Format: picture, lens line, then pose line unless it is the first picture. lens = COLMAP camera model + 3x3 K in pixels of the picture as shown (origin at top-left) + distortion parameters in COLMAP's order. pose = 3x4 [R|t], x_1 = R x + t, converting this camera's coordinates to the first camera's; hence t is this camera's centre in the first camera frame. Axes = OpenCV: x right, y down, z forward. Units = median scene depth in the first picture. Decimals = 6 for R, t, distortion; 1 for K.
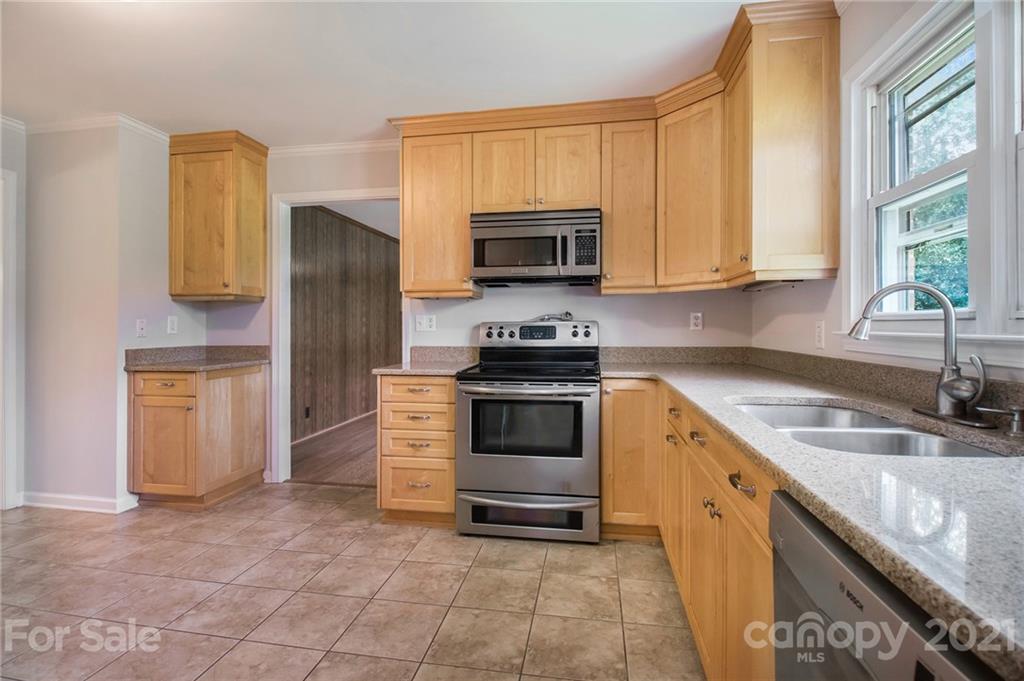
lens RADIAL K [[489.1, 0, 515.7], [0, 489.1, 335.4], [0, 0, 1]] dist [-0.000560, -0.004909]
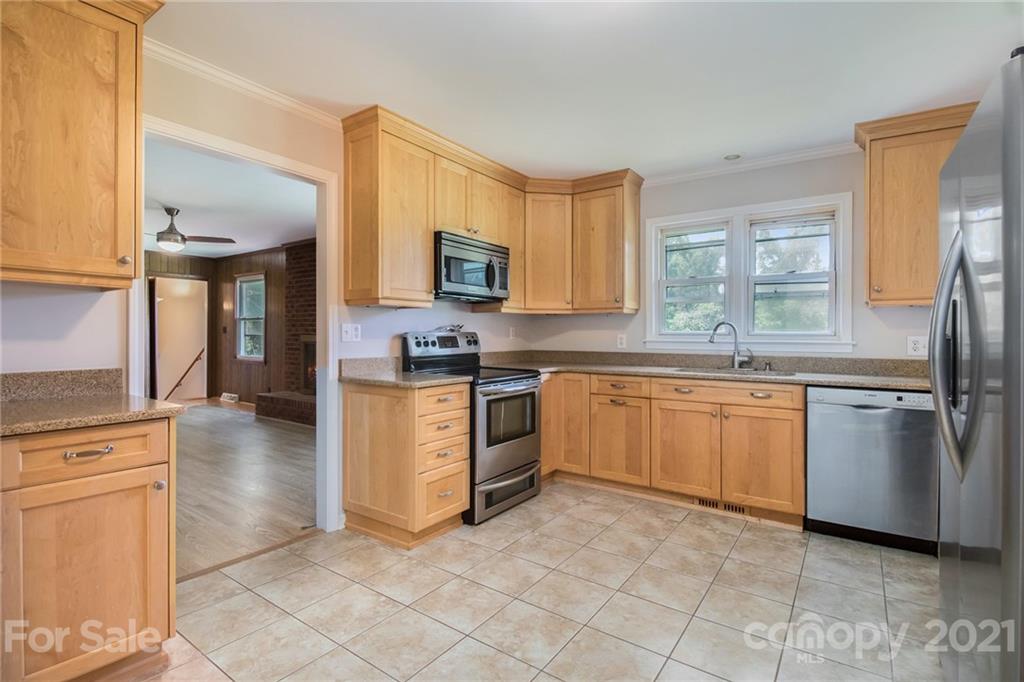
lens RADIAL K [[489.1, 0, 506.1], [0, 489.1, 337.4], [0, 0, 1]] dist [-0.000560, -0.004909]
pose [[0.442932, 0.000696, 0.896555, -1.101014], [0.015079, 0.999852, -0.008226, -0.006468], [-0.896428, 0.017162, 0.442857, 0.453551]]
